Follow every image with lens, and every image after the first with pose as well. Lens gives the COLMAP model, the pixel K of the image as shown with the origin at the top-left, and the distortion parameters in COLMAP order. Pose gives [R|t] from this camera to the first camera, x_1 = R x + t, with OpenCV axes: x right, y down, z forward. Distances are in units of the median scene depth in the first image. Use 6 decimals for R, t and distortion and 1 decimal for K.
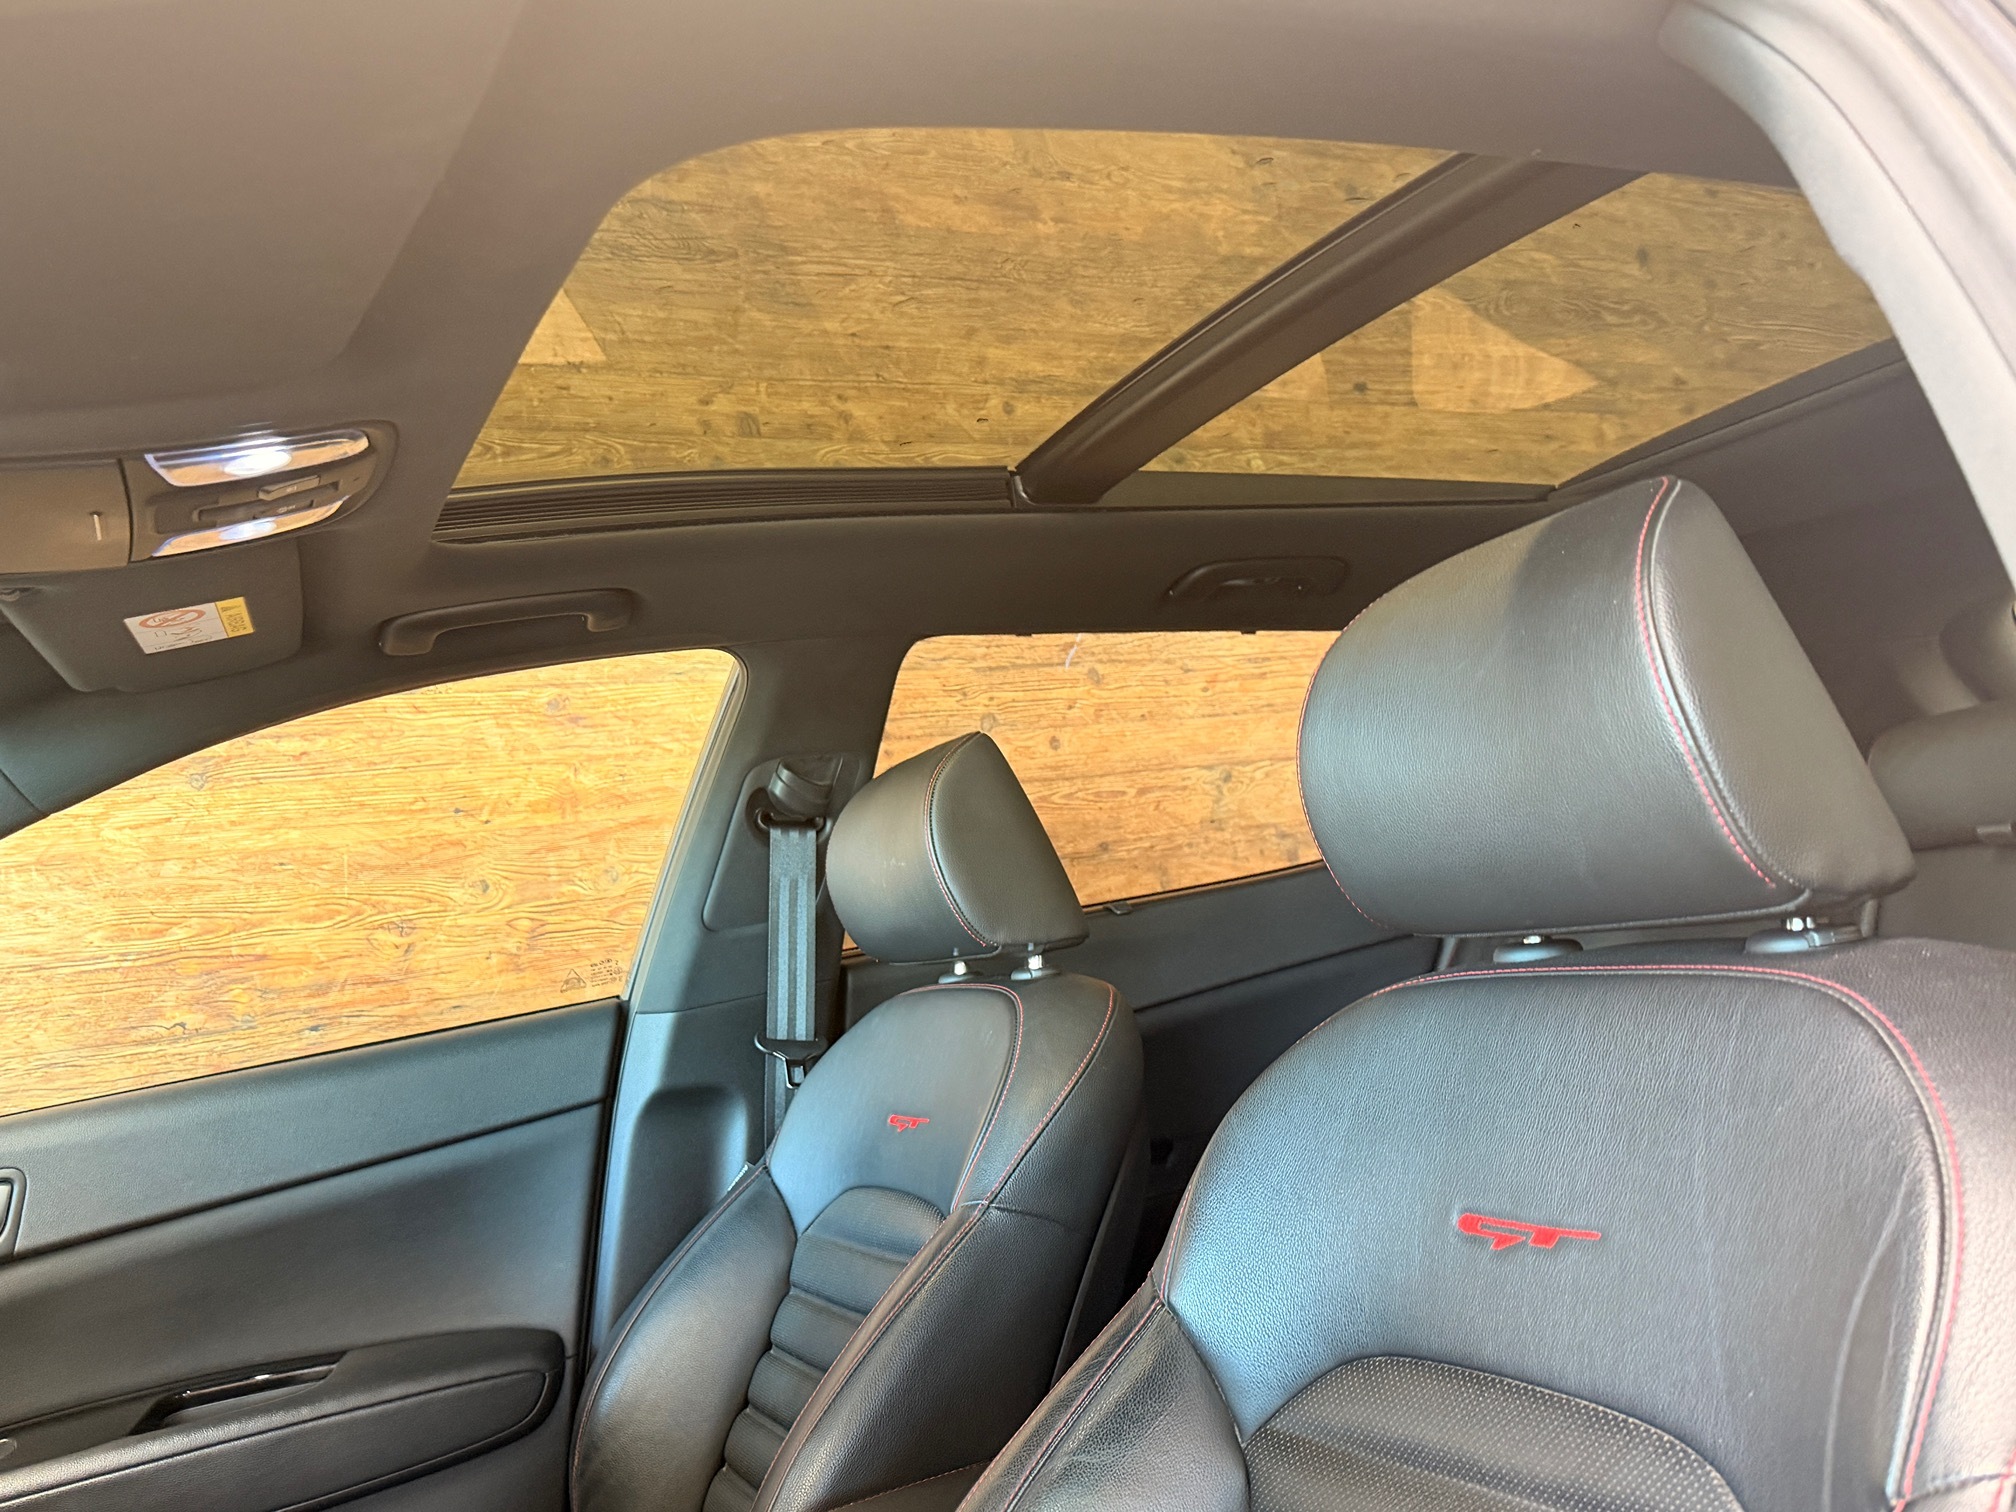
lens RADIAL K [[1652.8, 0, 1008.0], [0, 1652.8, 756.0], [0, 0, 1]] dist [0.118253, -0.193052]
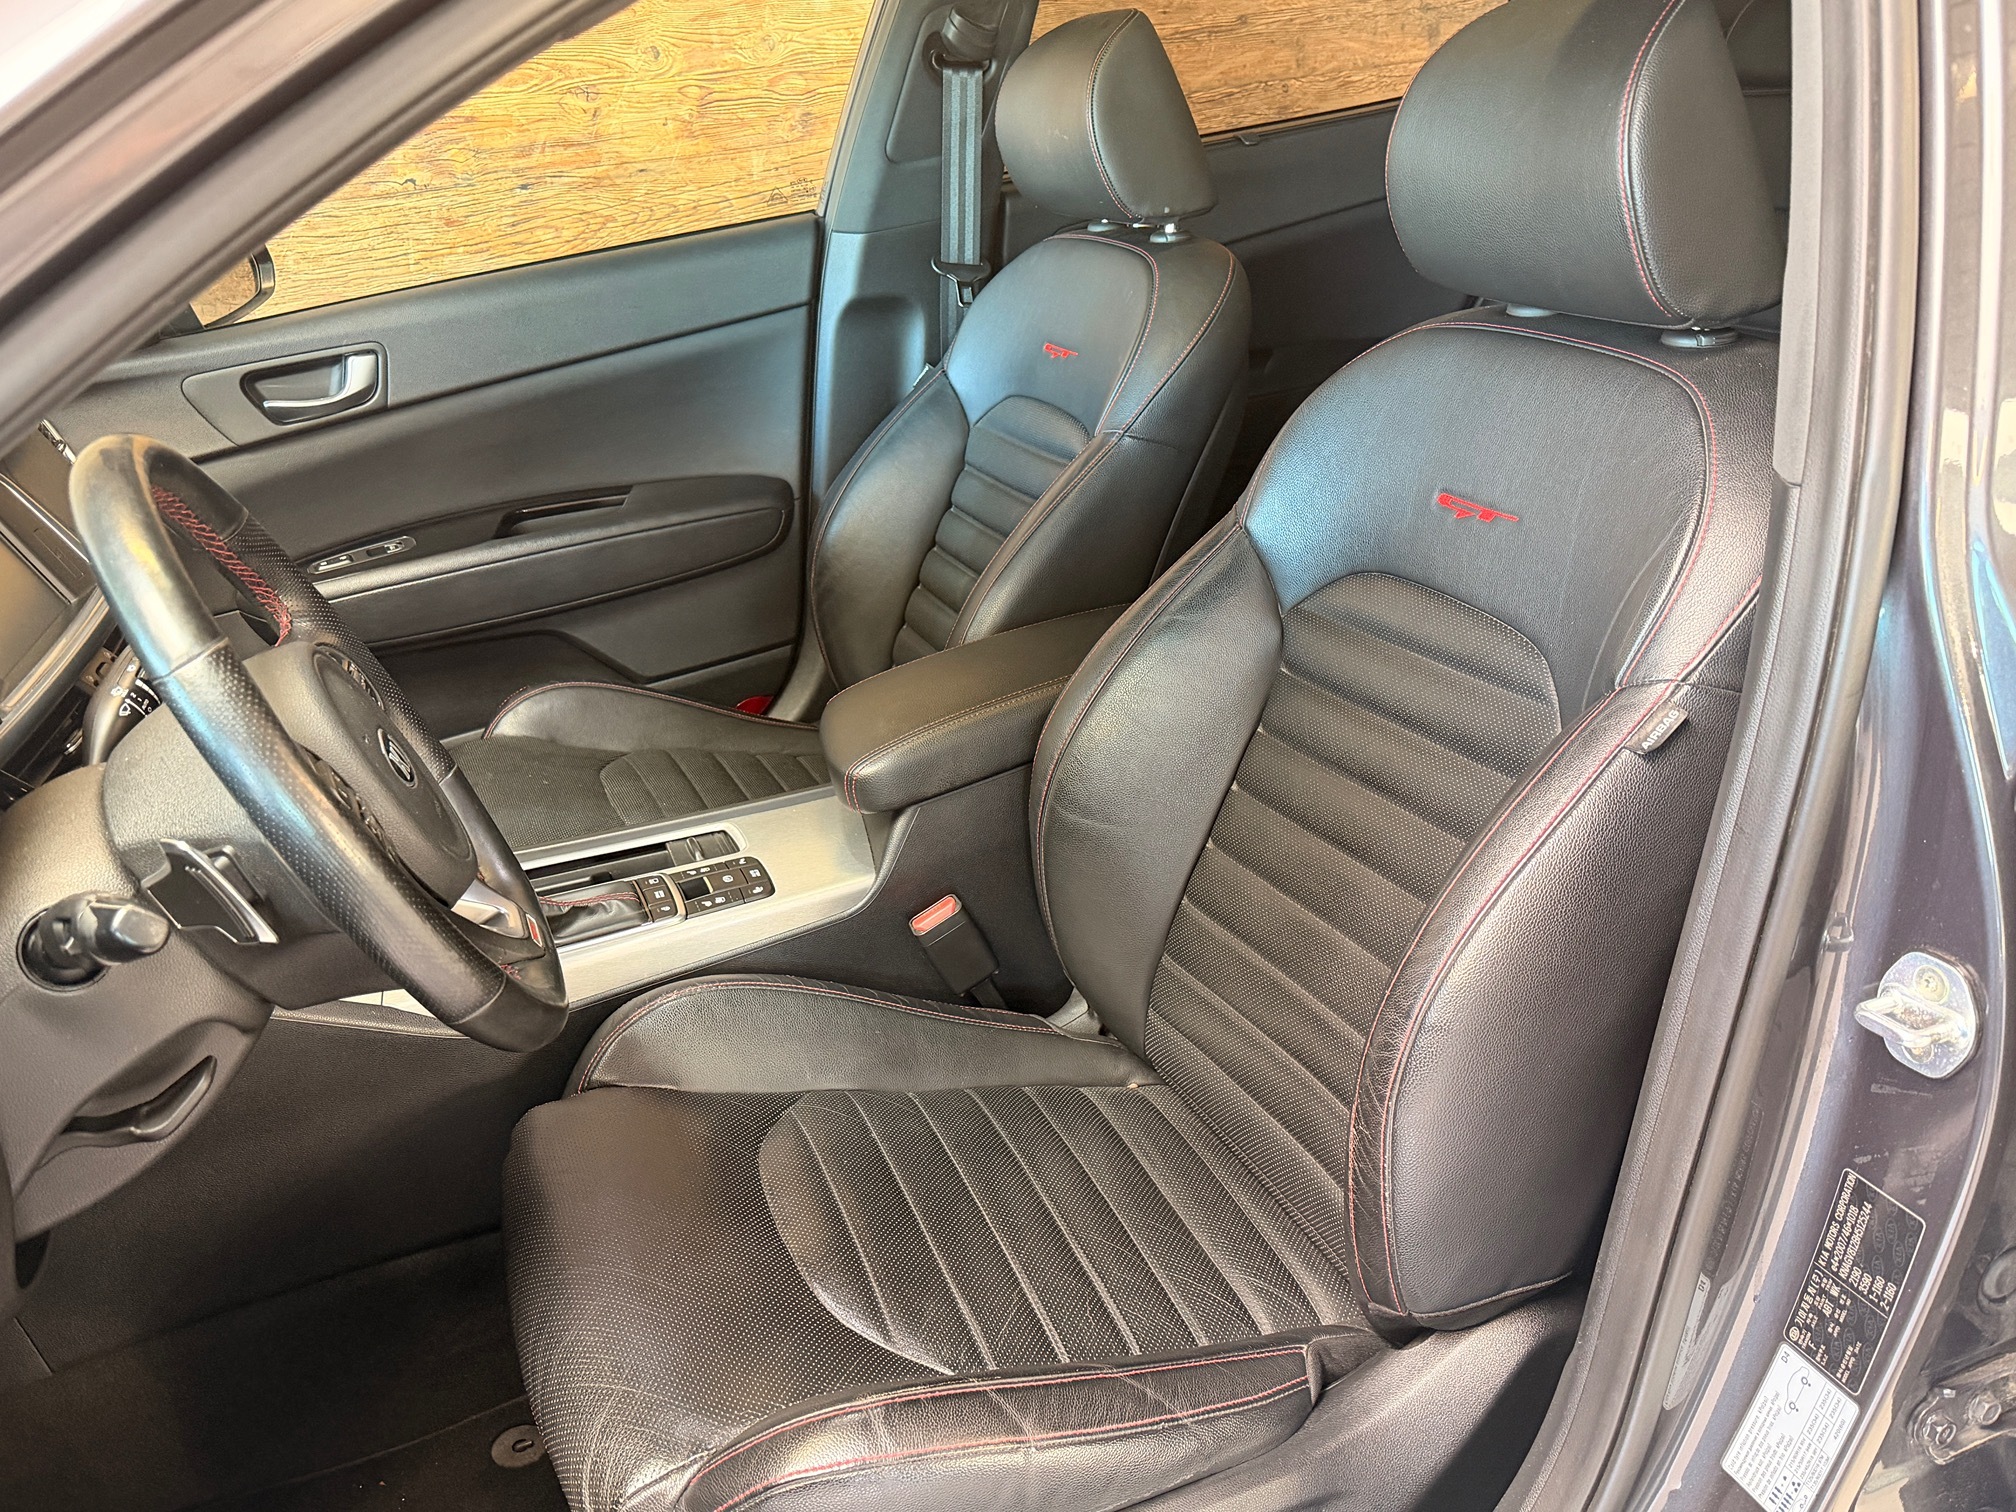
lens RADIAL K [[1652.8, 0, 1008.0], [0, 1652.8, 756.0], [0, 0, 1]] dist [0.118253, -0.193052]
pose [[0.997270, 0.058429, -0.045141, -0.020492], [-0.027635, 0.862313, 0.505622, -0.133541], [0.068469, -0.502994, 0.861574, -0.222887]]
